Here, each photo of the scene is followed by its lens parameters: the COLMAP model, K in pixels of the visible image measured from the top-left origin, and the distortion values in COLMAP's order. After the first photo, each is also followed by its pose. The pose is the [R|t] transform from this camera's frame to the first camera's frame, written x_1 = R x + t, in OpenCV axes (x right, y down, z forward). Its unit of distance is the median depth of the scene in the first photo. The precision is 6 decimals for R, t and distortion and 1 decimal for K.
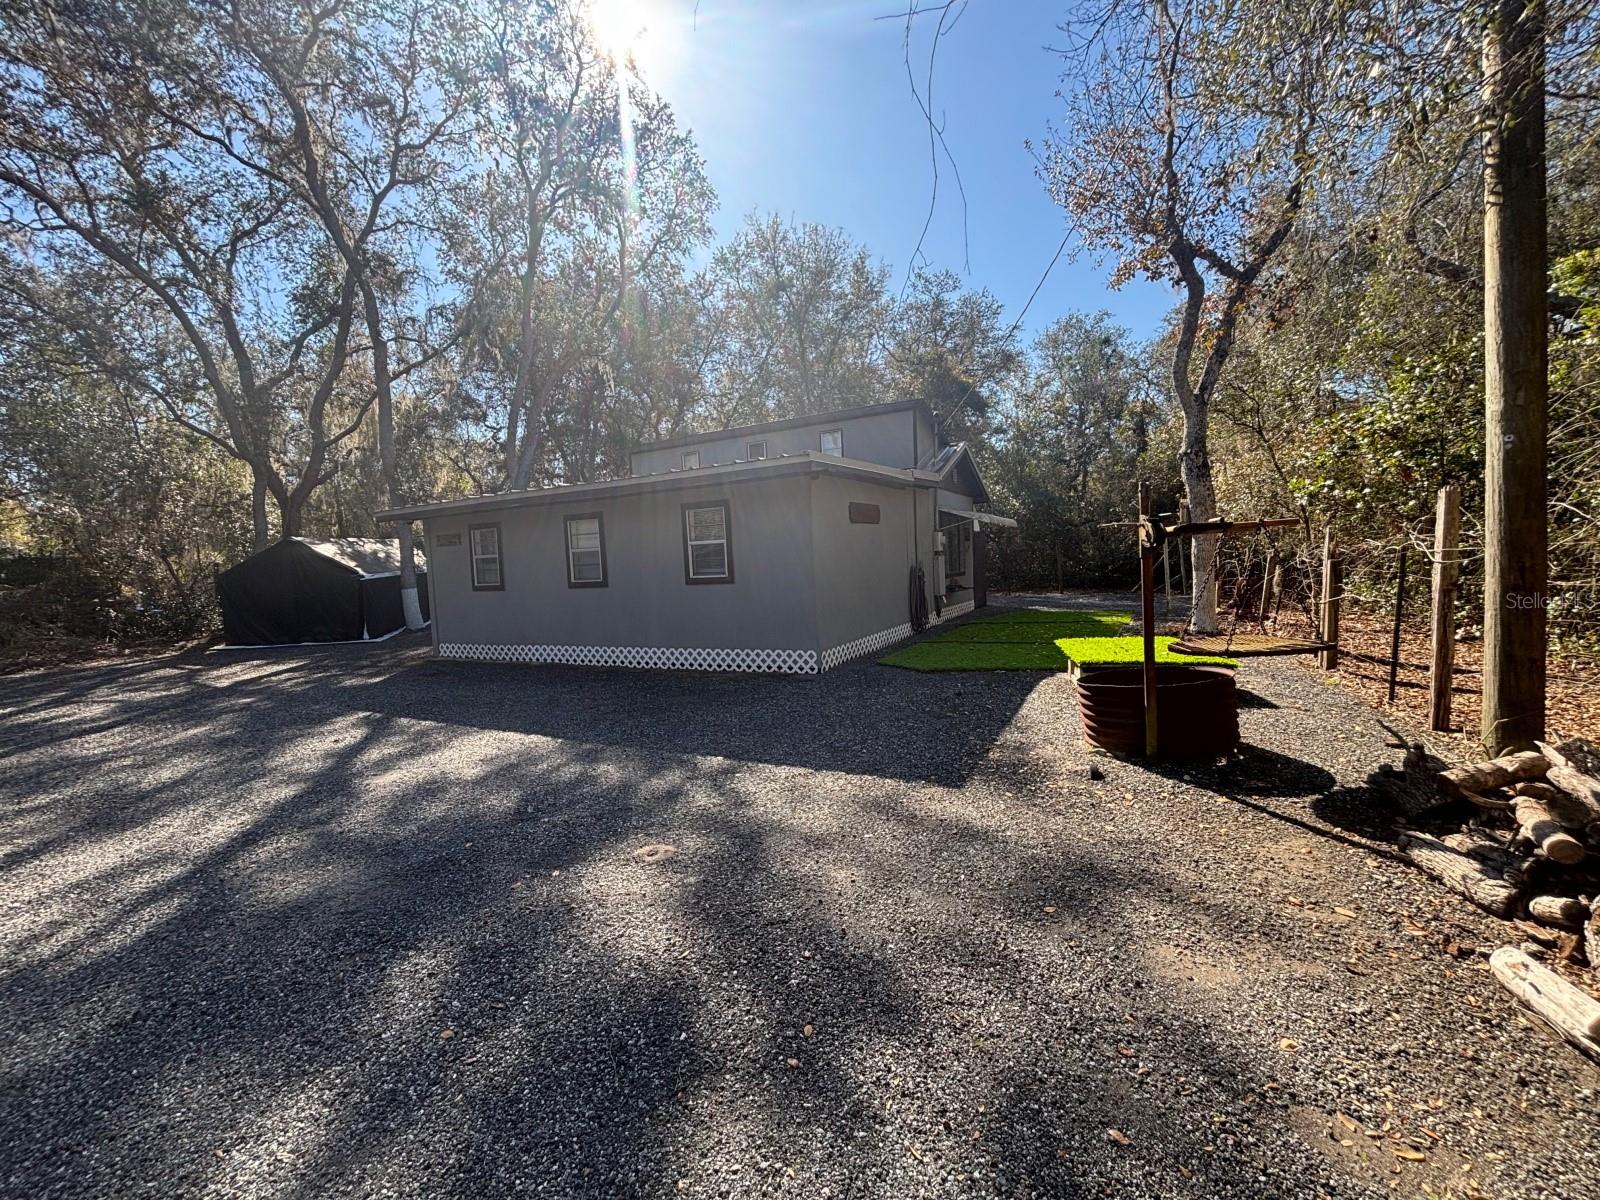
lens RADIAL K [[637.2, 0, 793.1], [0, 637.2, 598.1], [0, 0, 1]] dist [0.000080, 0.000509]
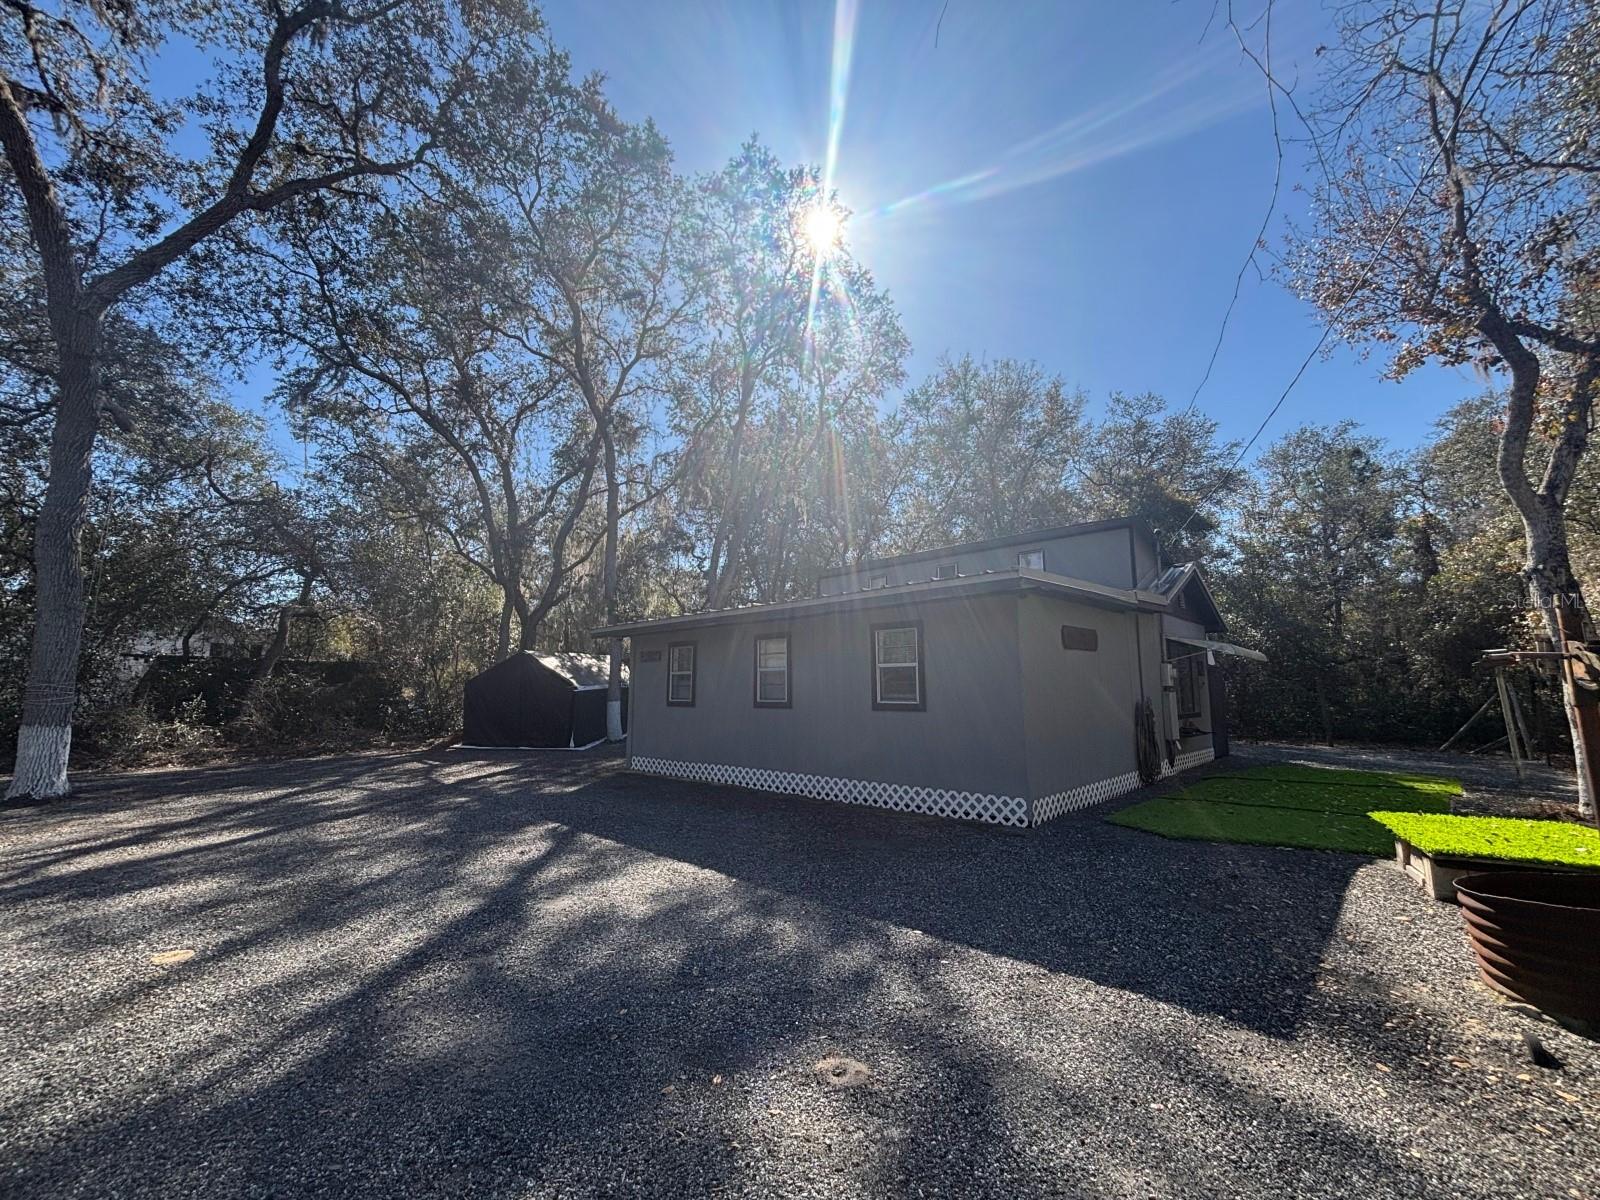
lens RADIAL K [[639.9, 0, 797.9], [0, 639.9, 604.0], [0, 0, 1]] dist [-0.002762, -0.000539]
pose [[0.962757, 0.006828, -0.270283, -0.020443], [-0.057473, 0.982002, -0.179913, -0.000572], [0.264190, 0.188746, 0.945822, 0.052153]]
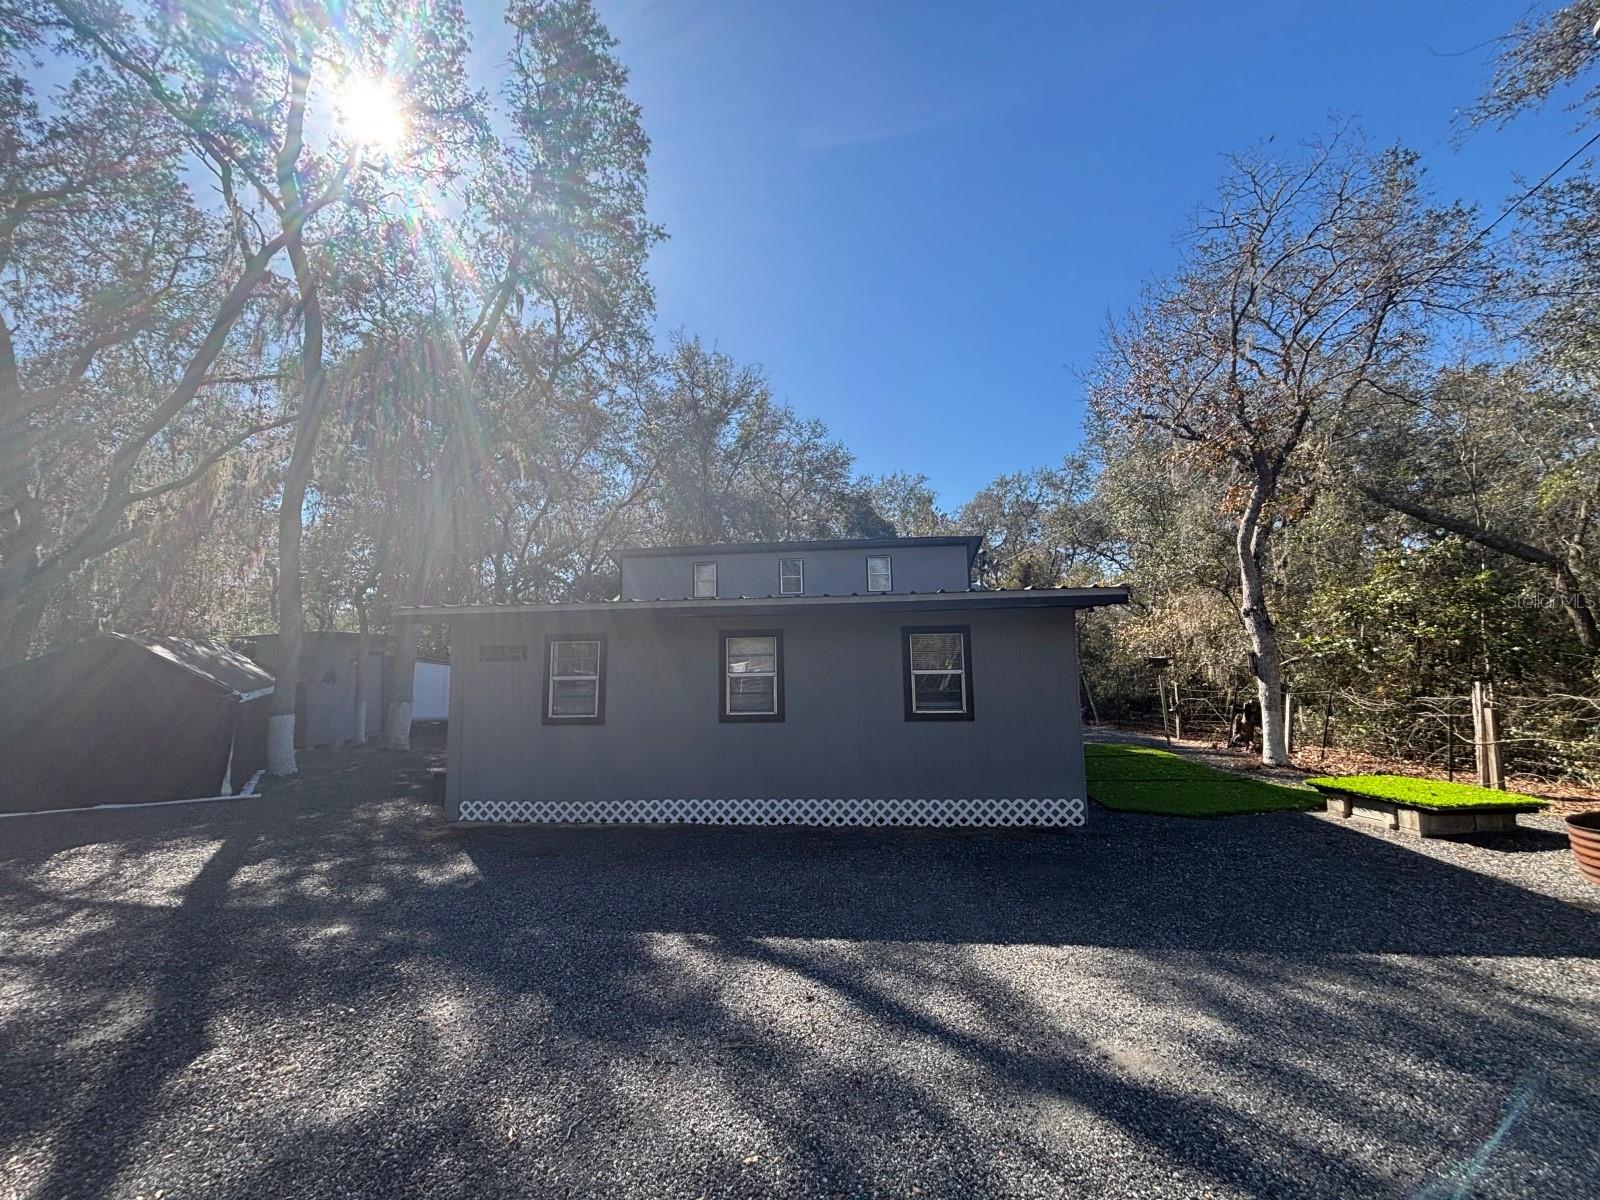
lens RADIAL K [[639.9, 0, 797.9], [0, 639.9, 604.0], [0, 0, 1]] dist [-0.002762, -0.000539]
pose [[0.932719, 0.072186, 0.353304, -0.504589], [-0.006647, 0.983034, -0.183302, -0.015165], [-0.360542, 0.168621, 0.917375, 0.198734]]
